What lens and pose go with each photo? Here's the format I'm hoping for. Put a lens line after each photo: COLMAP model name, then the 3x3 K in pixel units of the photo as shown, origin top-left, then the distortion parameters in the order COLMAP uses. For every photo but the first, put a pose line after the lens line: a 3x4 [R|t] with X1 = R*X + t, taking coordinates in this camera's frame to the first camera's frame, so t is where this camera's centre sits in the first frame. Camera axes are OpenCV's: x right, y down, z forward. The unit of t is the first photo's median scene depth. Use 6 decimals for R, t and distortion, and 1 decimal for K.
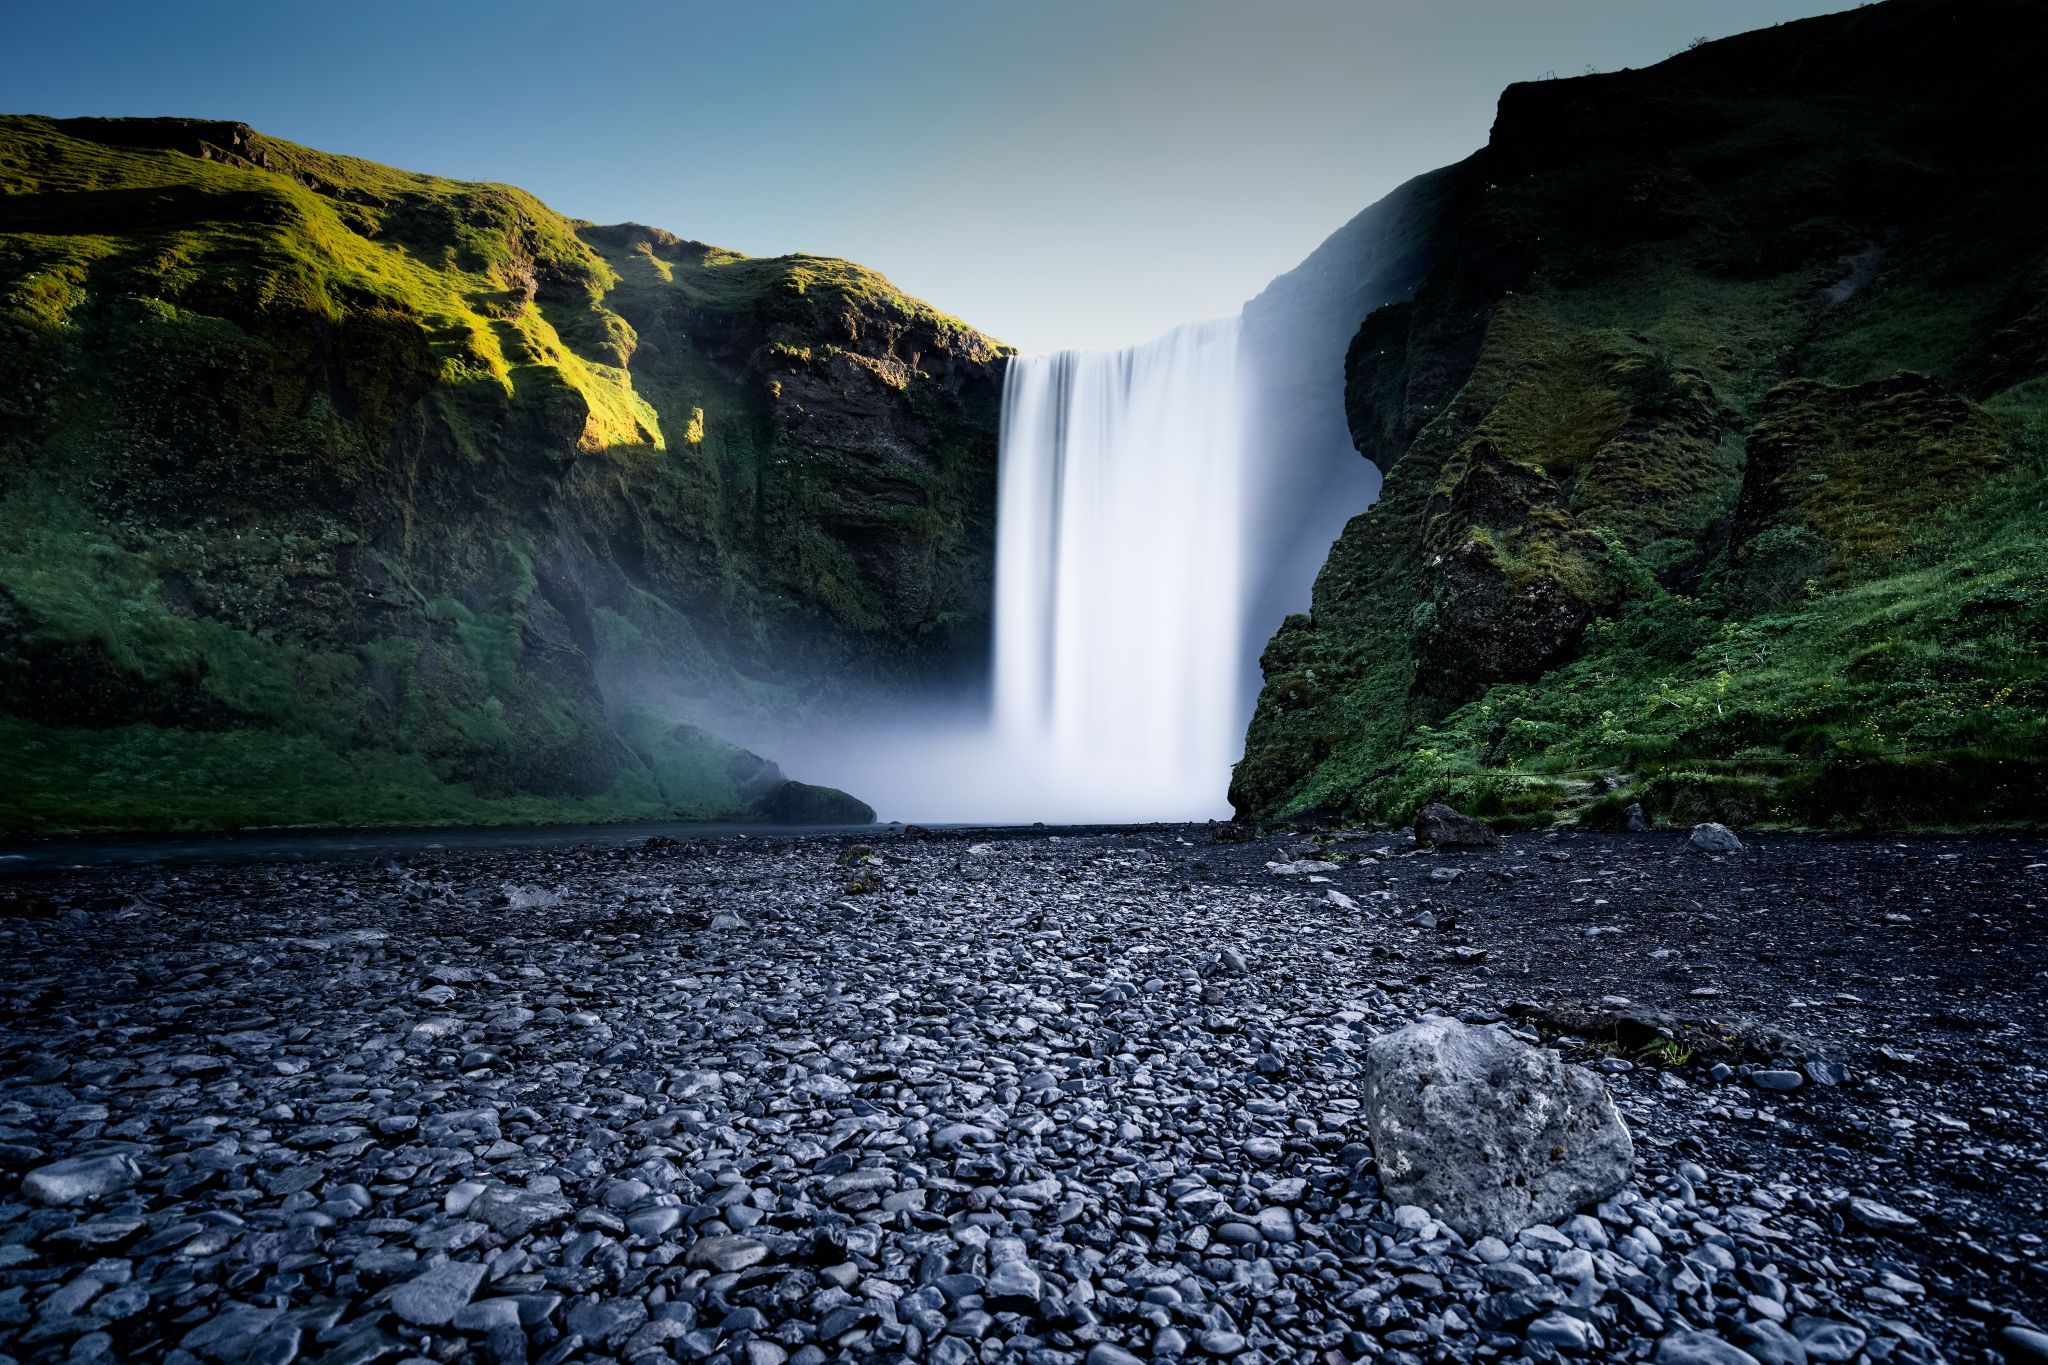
lens RADIAL K [[1073.5, 0, 1024.0], [0, 1073.5, 682.5], [0, 0, 1]] dist [-0.001918, -0.000152]
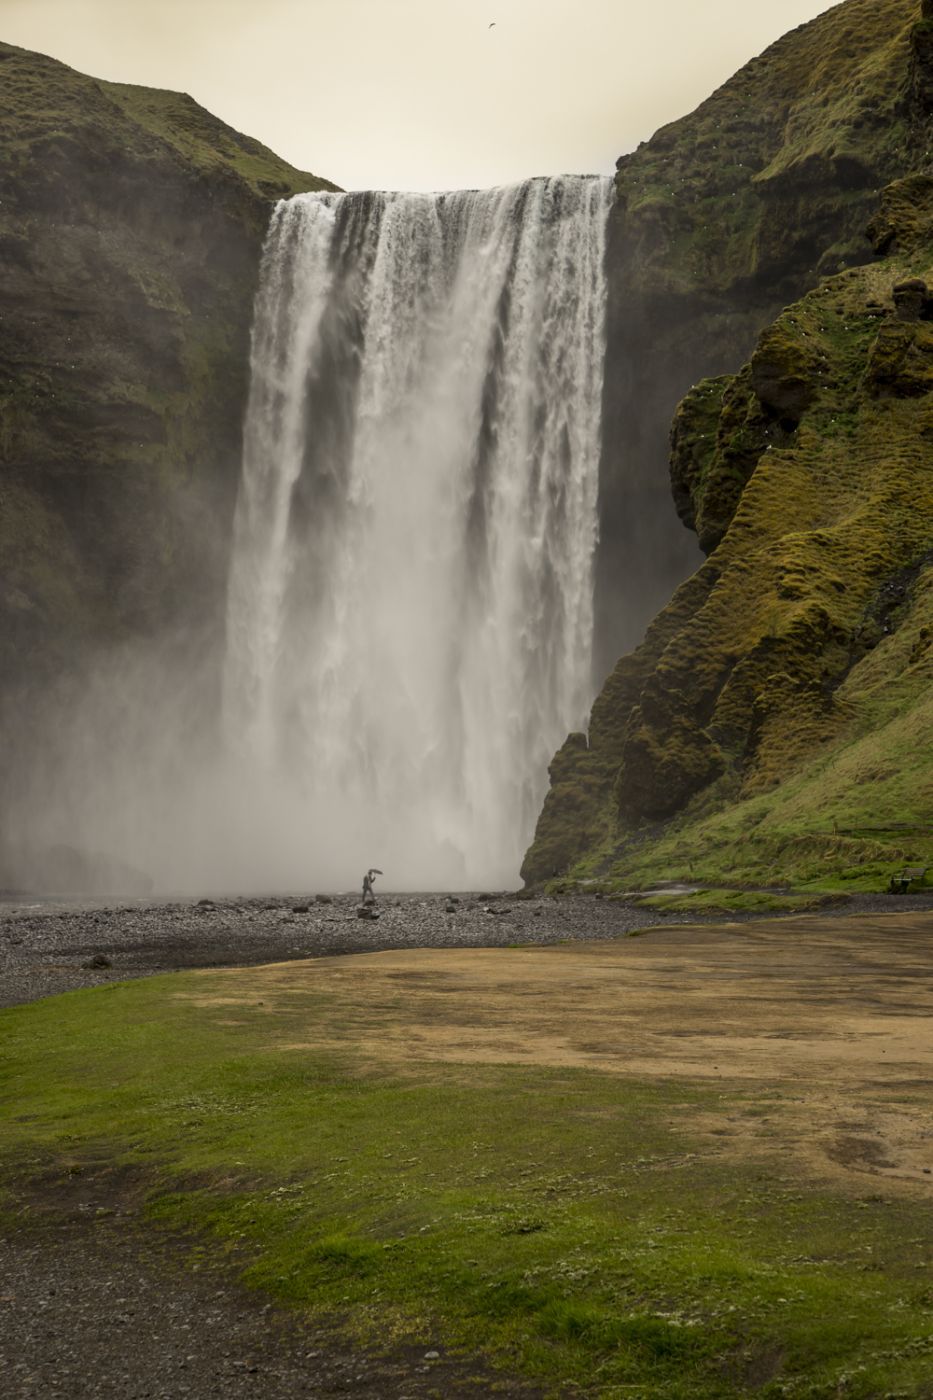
lens RADIAL K [[2833.4, 0, 510.4], [0, 2833.4, 704.3], [0, 0, 1]] dist [0.048941, 0.246479]
pose [[0.992990, 0.010054, 0.117768, -0.126587], [-0.017639, 0.997823, 0.063542, -0.174568], [-0.116873, -0.065174, 0.991006, -1.321357]]
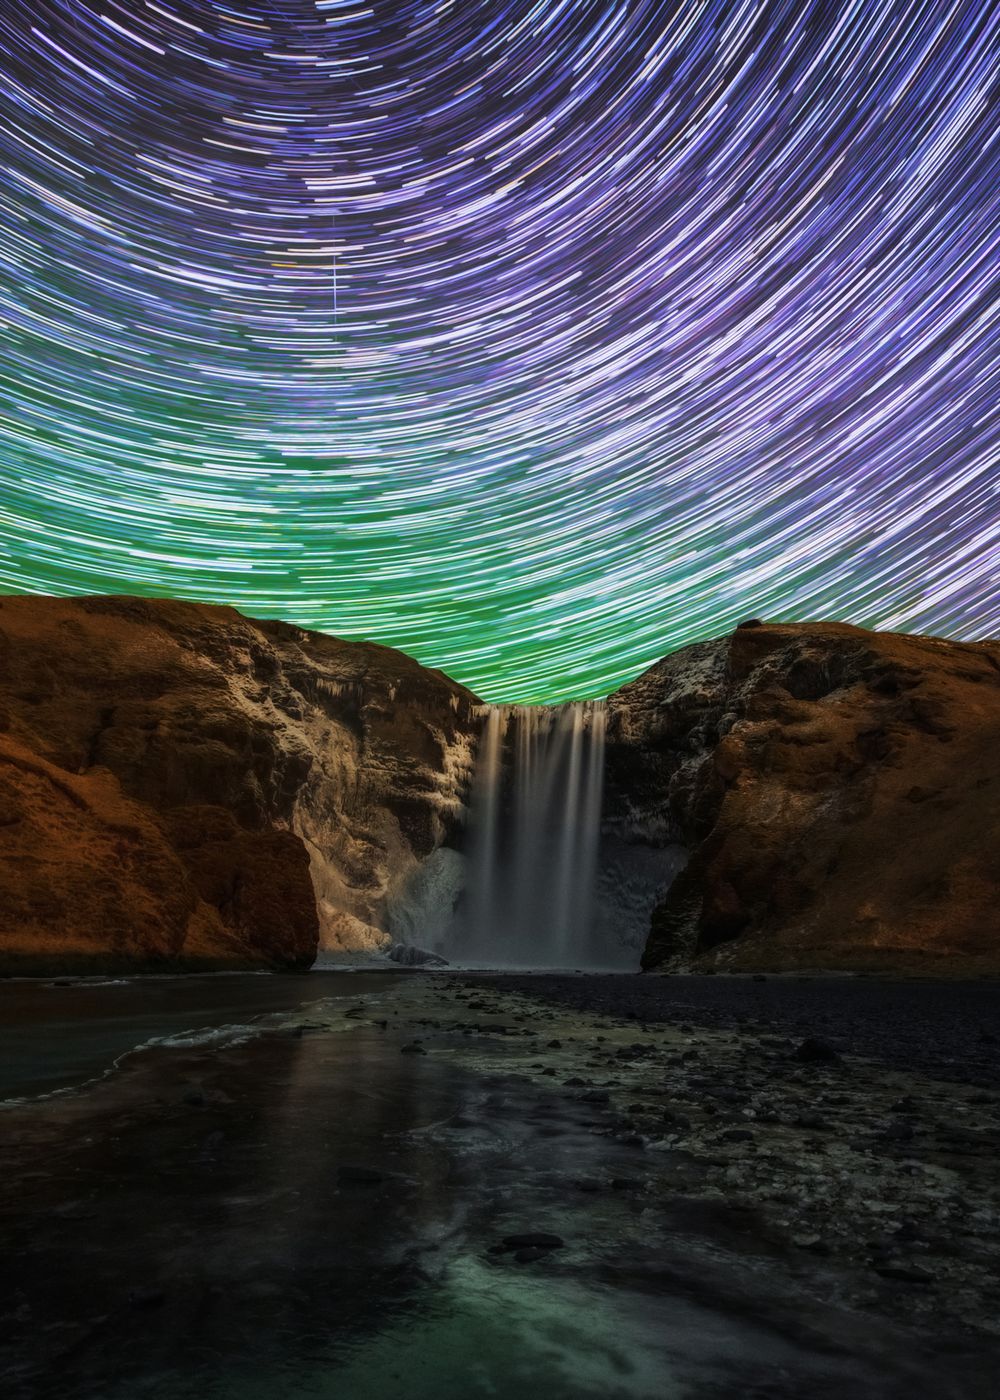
lens RADIAL K [[919.7, 0, 521.8], [0, 919.7, 713.3], [0, 0, 1]] dist [-0.006185, -0.000680]
pose [[0.981023, 0.078899, 0.177111, -0.361483], [-0.052233, 0.987234, -0.150470, -0.102204], [-0.186722, 0.138363, 0.972620, -0.871967]]
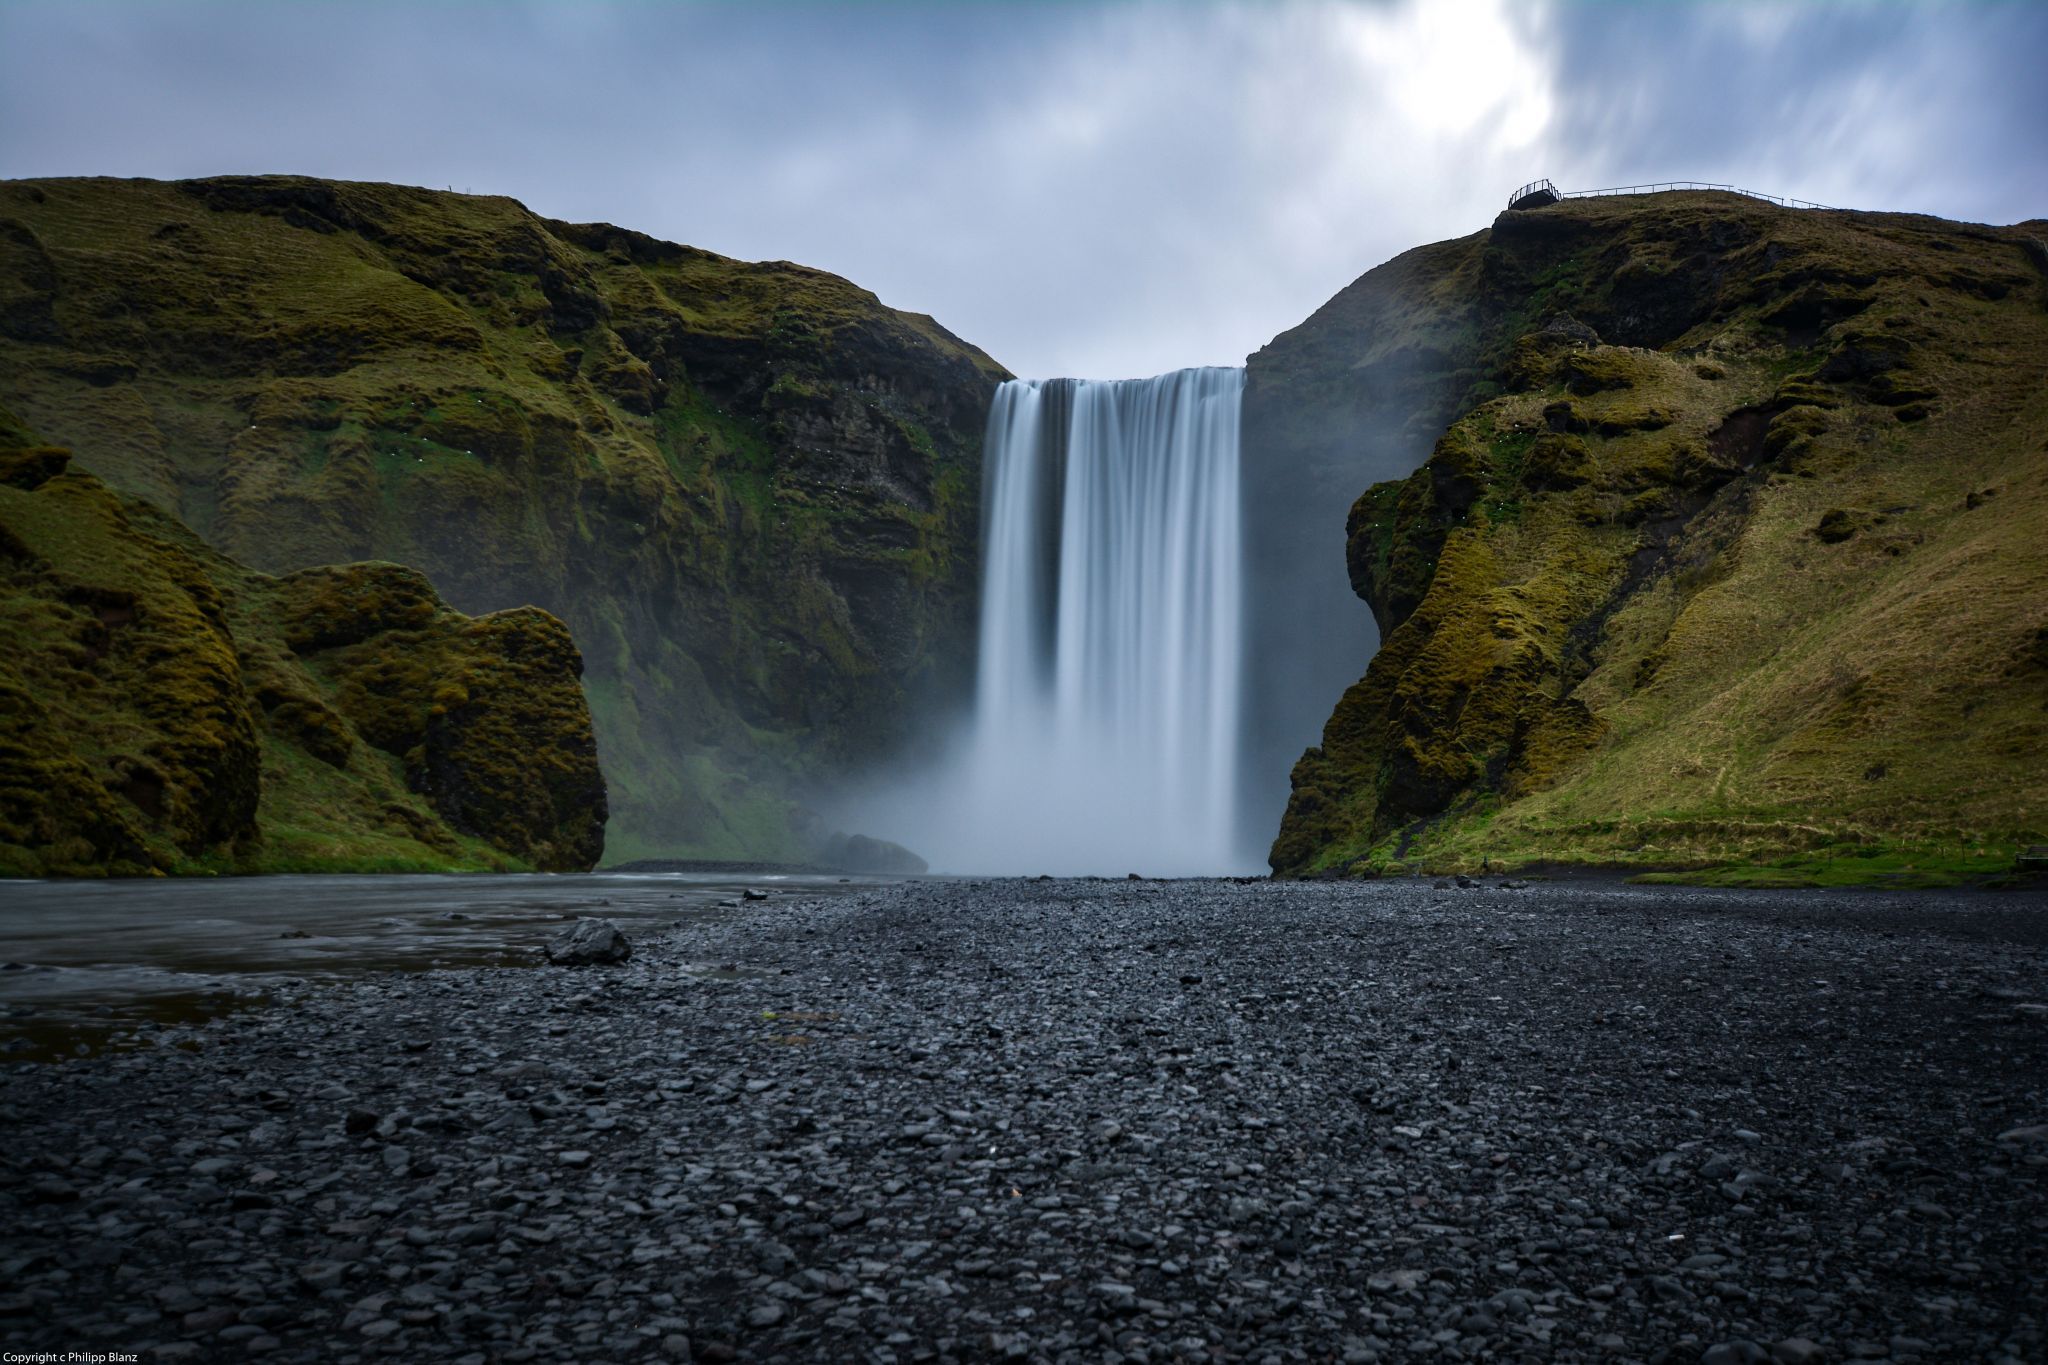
lens RADIAL K [[1689.5, 0, 1024.0], [0, 1689.5, 682.5], [0, 0, 1]] dist [0.008071, 0.014449]
pose [[0.992516, 0.038092, 0.116023, -0.258210], [-0.039373, 0.999186, 0.008765, -0.091719], [-0.115595, -0.013268, 0.993208, -0.798179]]
